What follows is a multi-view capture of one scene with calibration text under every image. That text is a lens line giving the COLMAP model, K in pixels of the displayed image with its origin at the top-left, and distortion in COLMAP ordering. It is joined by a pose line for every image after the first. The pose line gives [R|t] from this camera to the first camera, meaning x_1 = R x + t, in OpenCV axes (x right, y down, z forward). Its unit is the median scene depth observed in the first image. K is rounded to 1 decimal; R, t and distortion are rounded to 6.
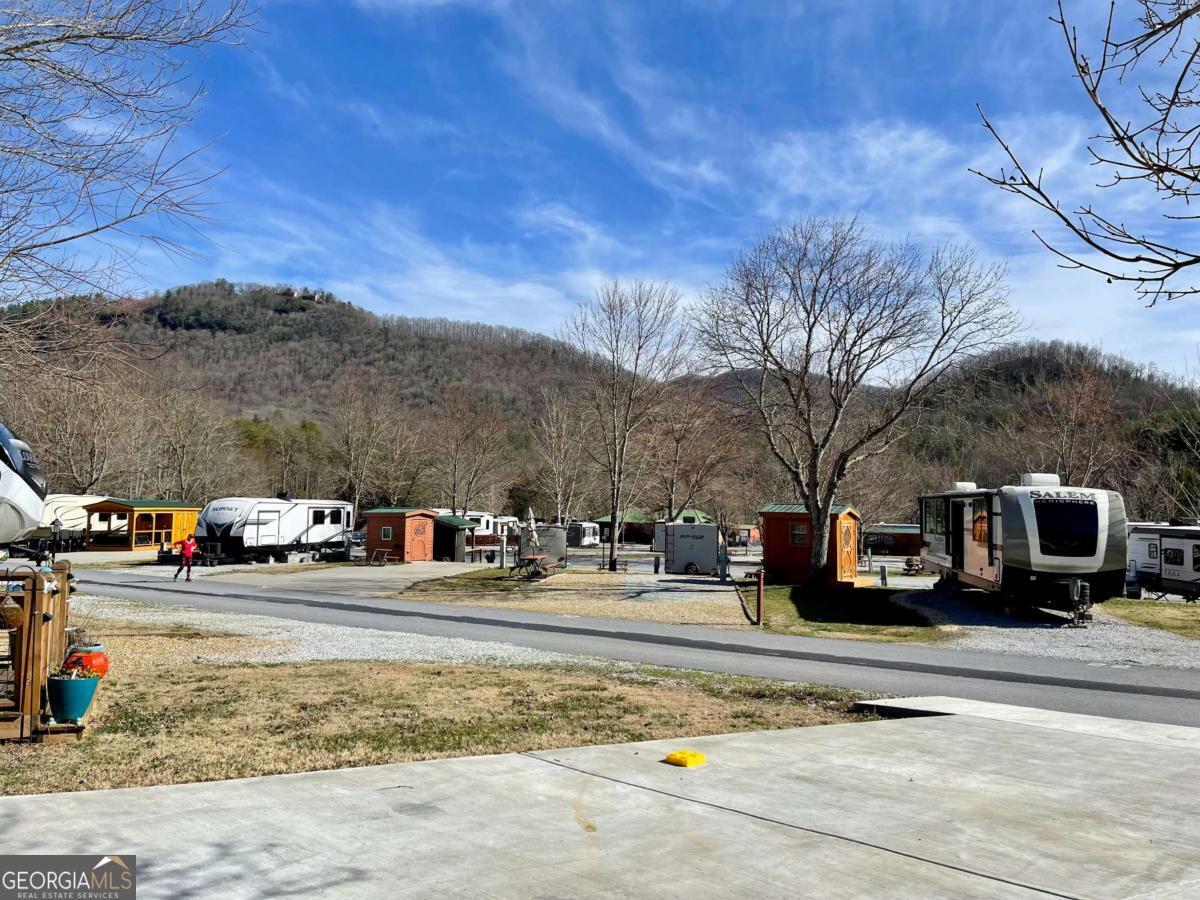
lens RADIAL K [[919.5, 0, 611.4], [0, 919.5, 443.4], [0, 0, 1]] dist [0.050118, -0.054214]
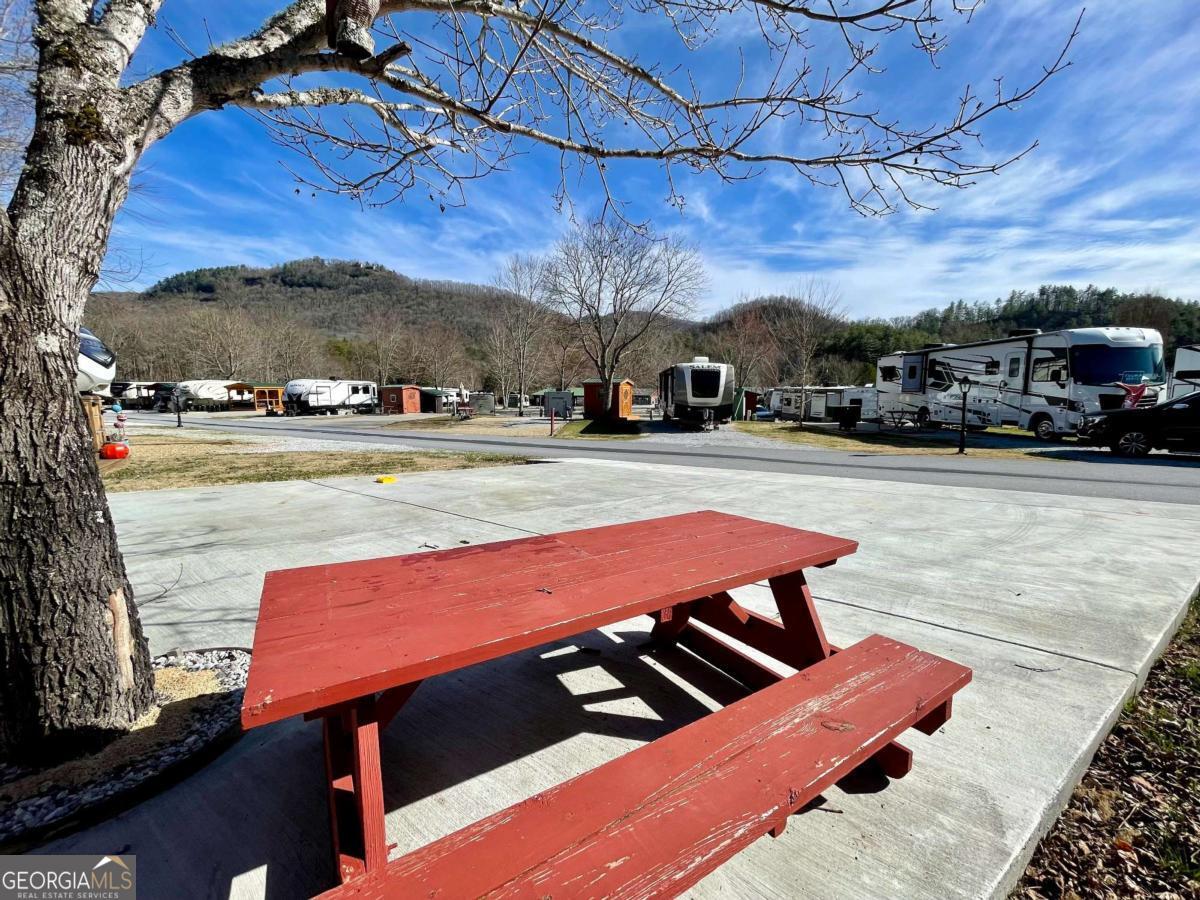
lens RADIAL K [[488.9, 0, 596.6], [0, 488.9, 447.5], [0, 0, 1]] dist [-0.004865, 0.001298]
pose [[0.995015, -0.024854, 0.096575, 0.102918], [0.005952, 0.981519, 0.191273, 0.015864], [-0.099544, -0.189745, 0.976774, -0.016502]]
